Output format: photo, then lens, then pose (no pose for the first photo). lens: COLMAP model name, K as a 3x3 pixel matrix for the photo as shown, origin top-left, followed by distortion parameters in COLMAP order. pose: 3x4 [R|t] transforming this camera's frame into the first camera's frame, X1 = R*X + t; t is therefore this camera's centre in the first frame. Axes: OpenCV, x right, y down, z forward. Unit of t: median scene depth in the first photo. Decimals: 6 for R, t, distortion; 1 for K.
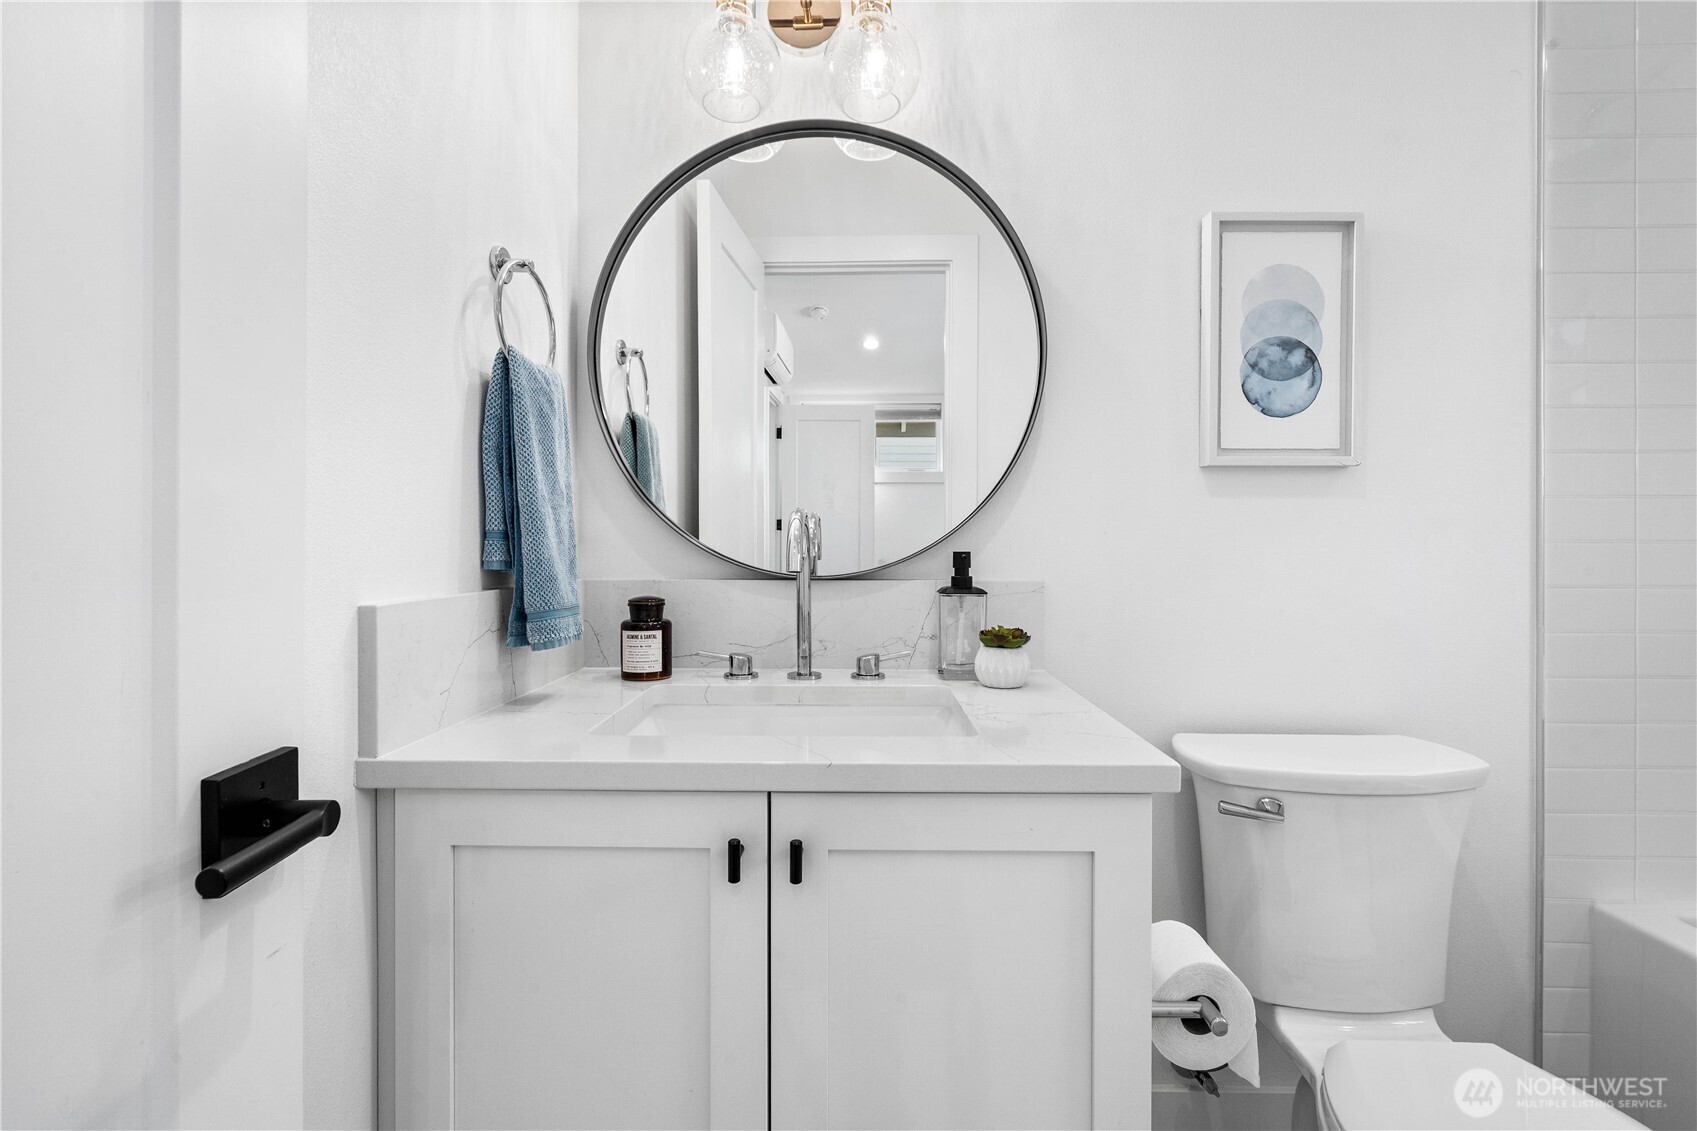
lens RADIAL K [[775.2, 0, 847.0], [0, 775.2, 544.5], [0, 0, 1]] dist [-0.004670, 0.002300]
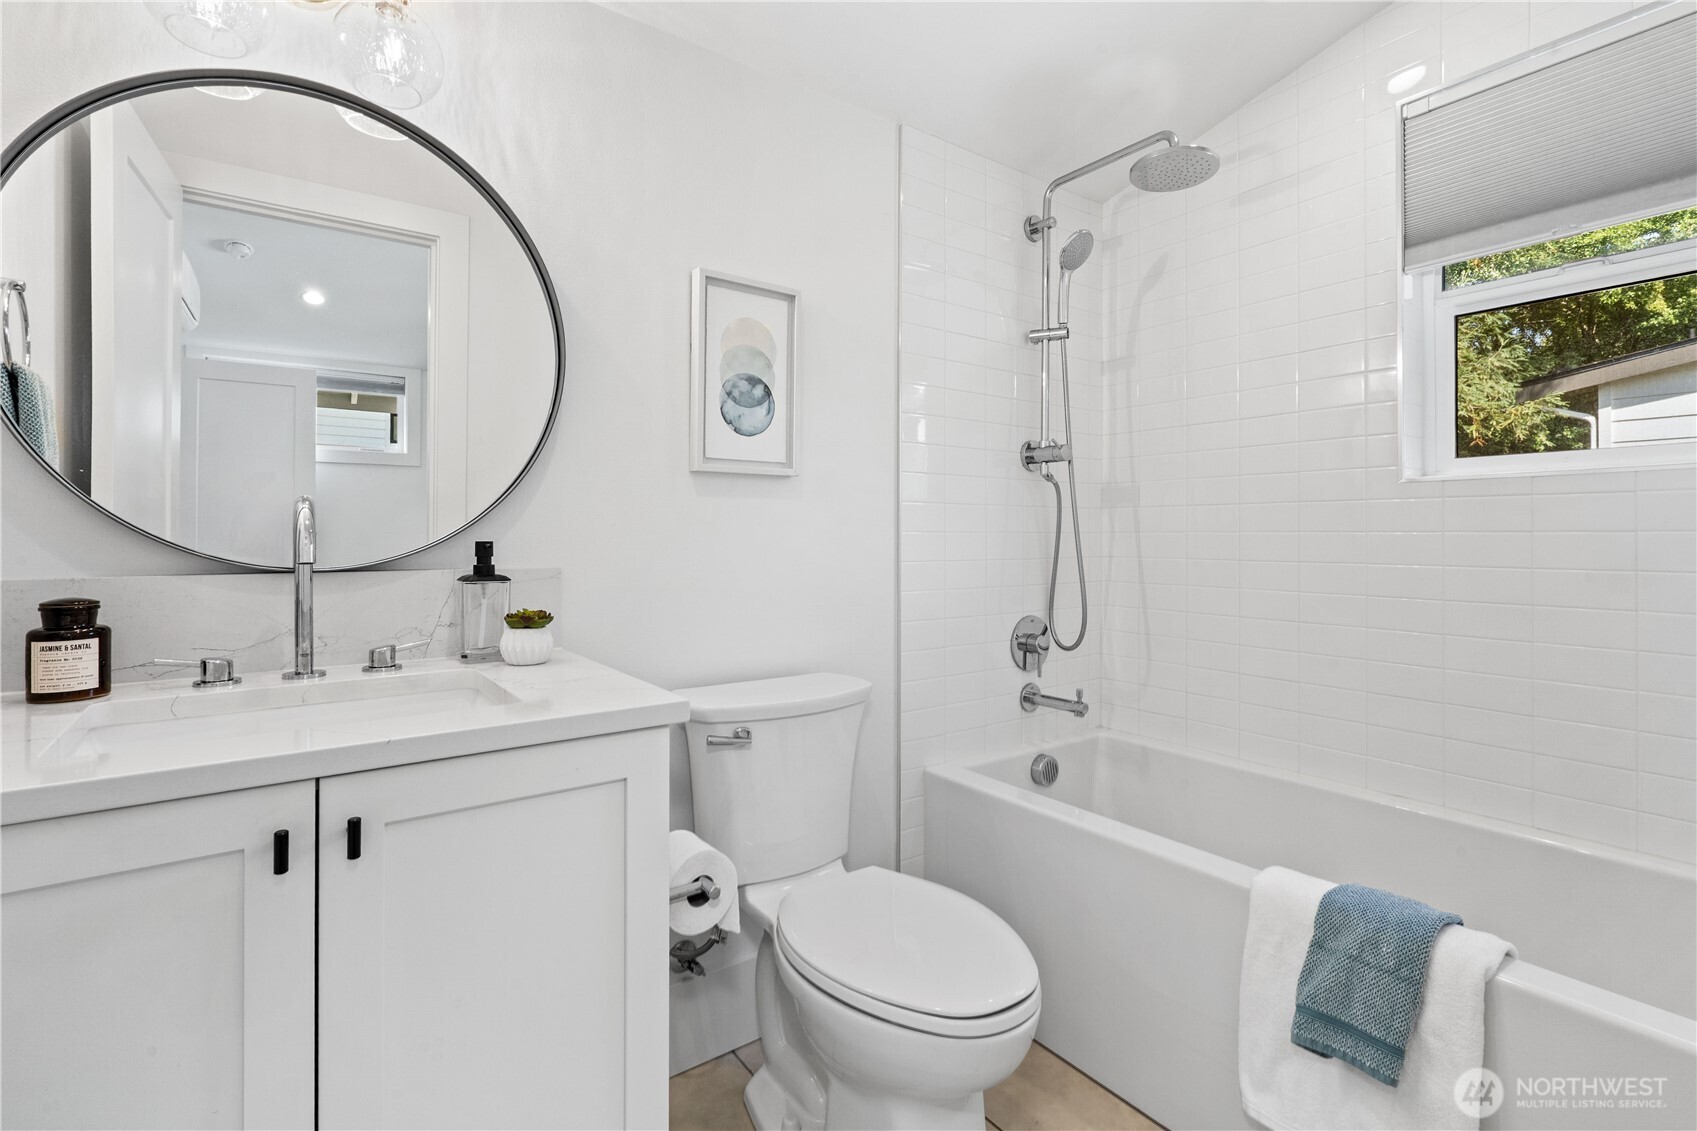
lens RADIAL K [[775.2, 0, 850.0], [0, 775.2, 548.9], [0, 0, 1]] dist [-0.004670, 0.002300]
pose [[0.791489, -0.011056, 0.611084, -0.101537], [-0.000352, 0.999828, 0.018546, -0.000055], [-0.611184, -0.014894, 0.791349, -0.137401]]
